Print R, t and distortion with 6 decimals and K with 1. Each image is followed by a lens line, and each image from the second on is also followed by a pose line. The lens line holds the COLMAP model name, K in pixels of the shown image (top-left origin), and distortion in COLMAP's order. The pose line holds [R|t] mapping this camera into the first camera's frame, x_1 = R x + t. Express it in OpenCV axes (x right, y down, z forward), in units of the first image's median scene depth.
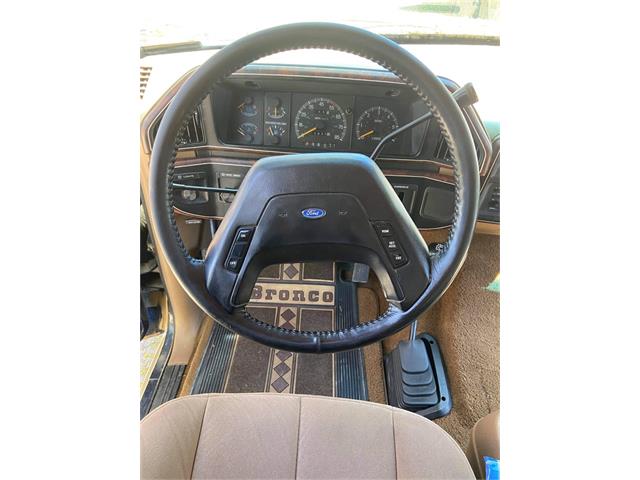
lens RADIAL K [[356.6, 0, 320.0], [0, 356.6, 240.0], [0, 0, 1]] dist [0.045803, -0.000348]
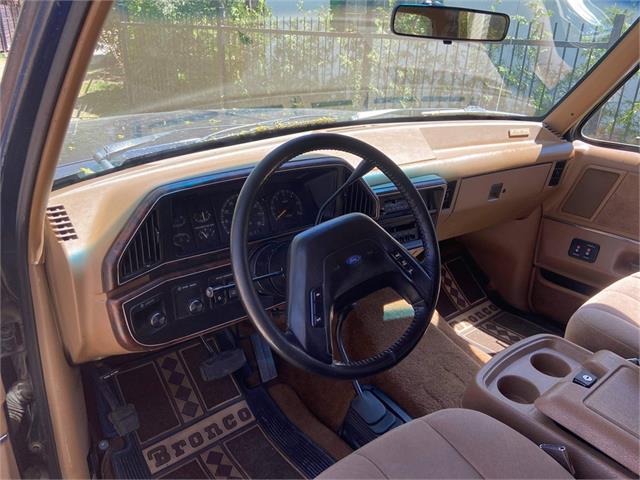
lens RADIAL K [[455.4, 0, 320.0], [0, 455.4, 240.0], [0, 0, 1]] dist [0.046950, -0.007210]
pose [[0.771135, -0.275149, 0.574146, -0.353394], [0.420659, 0.897109, -0.135063, 0.011397], [-0.477909, 0.345671, 0.807536, -0.104495]]
